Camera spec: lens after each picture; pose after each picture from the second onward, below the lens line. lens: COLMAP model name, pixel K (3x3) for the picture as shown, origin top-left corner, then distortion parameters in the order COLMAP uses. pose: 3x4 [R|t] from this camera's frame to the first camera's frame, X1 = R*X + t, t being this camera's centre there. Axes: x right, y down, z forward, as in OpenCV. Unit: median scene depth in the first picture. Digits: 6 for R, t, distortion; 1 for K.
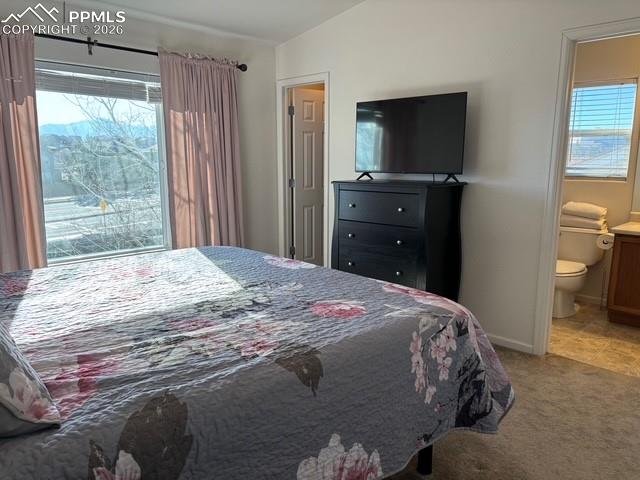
lens RADIAL K [[485.0, 0, 317.7], [0, 485.0, 239.8], [0, 0, 1]] dist [0.061554, -0.057623]
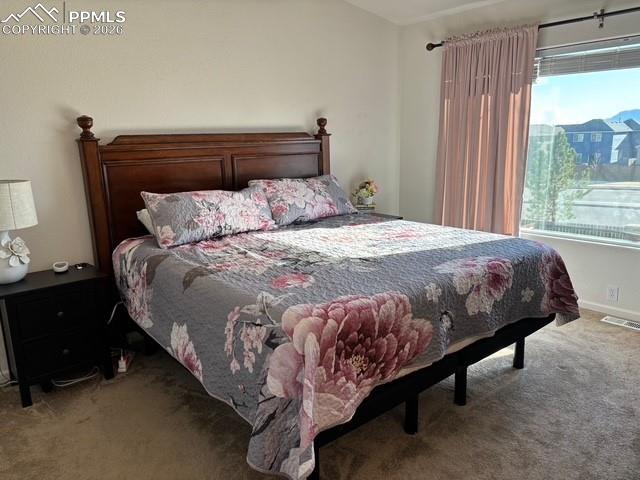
lens RADIAL K [[485.0, 0, 317.1], [0, 485.0, 241.5], [0, 0, 1]] dist [0.061554, -0.057623]
pose [[-0.060036, 0.213047, -0.975196, 1.139077], [-0.147495, 0.964341, 0.219756, -0.210338], [0.987239, 0.157030, -0.026472, 1.075921]]
